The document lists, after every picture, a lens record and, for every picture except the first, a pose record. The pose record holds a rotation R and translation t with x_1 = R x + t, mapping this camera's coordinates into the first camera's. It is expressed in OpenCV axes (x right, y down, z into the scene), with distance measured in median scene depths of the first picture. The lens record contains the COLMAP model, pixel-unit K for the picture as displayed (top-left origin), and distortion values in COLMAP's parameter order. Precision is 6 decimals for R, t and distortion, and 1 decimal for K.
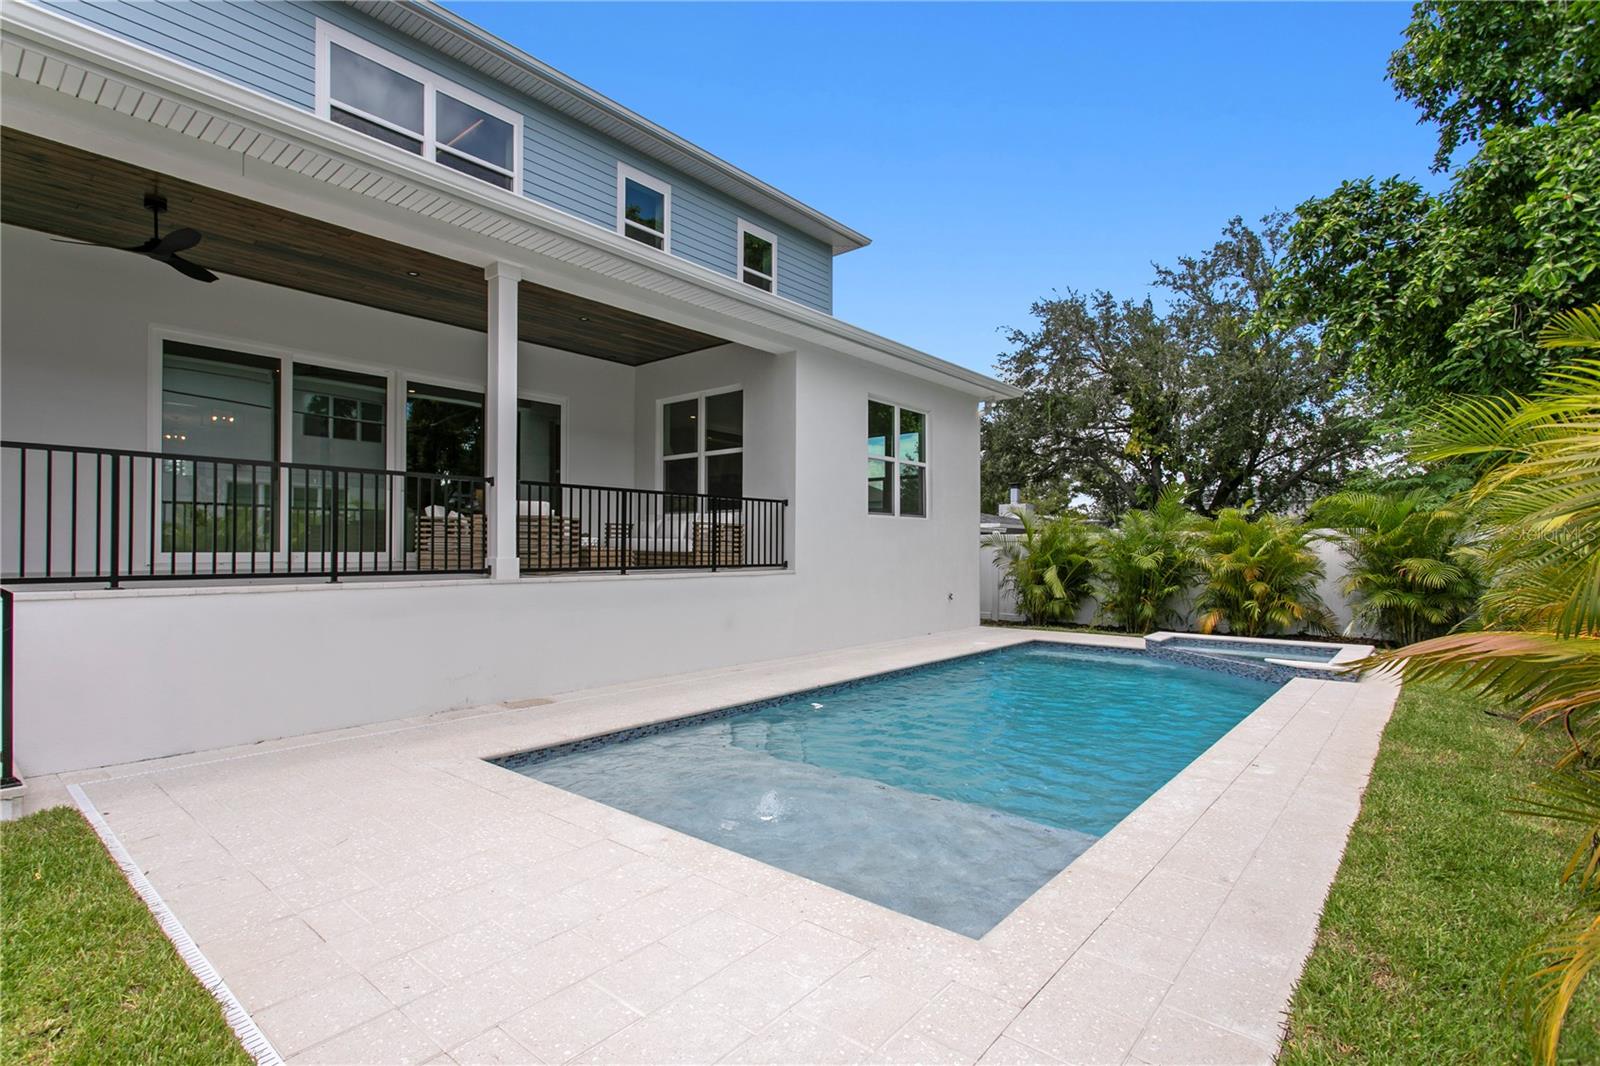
lens RADIAL K [[776.2, 0, 794.3], [0, 776.2, 536.0], [0, 0, 1]] dist [-0.001701, 0.001003]
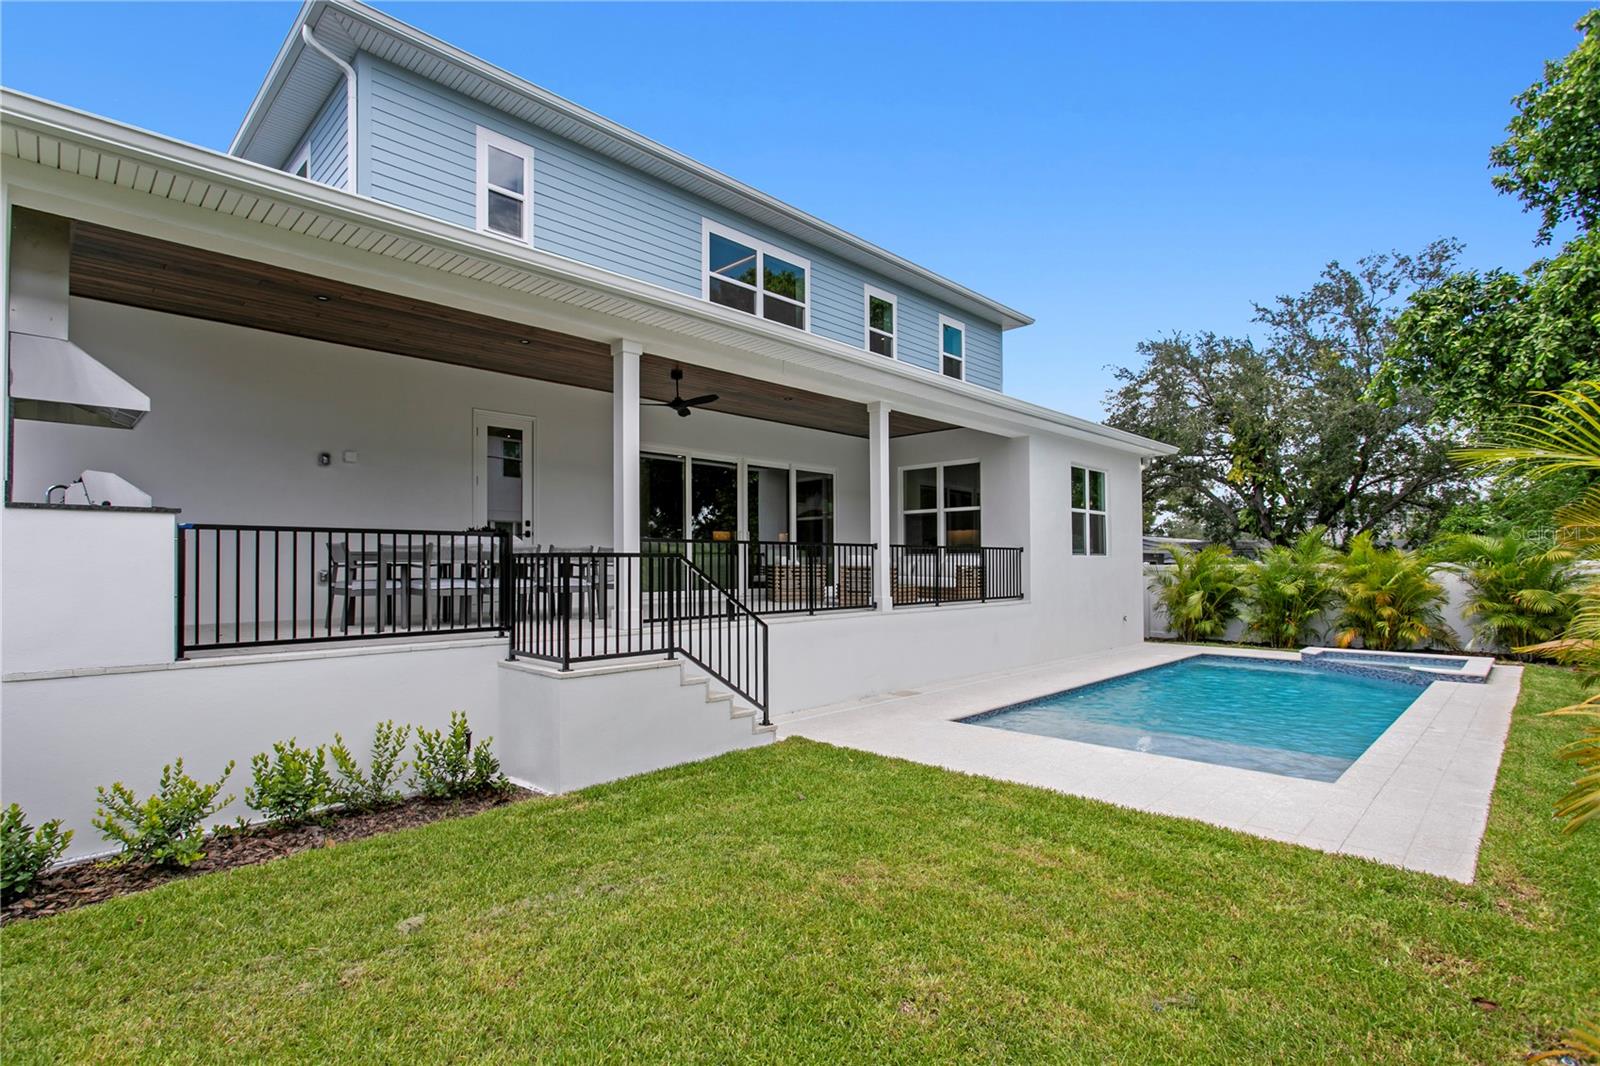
lens RADIAL K [[776.2, 0, 801.1], [0, 776.2, 535.3], [0, 0, 1]] dist [-0.001701, 0.001003]
pose [[0.997470, -0.010392, -0.070321, -0.216650], [0.008781, 0.999693, -0.023175, -0.029017], [0.070540, 0.022499, 0.997255, -0.258697]]
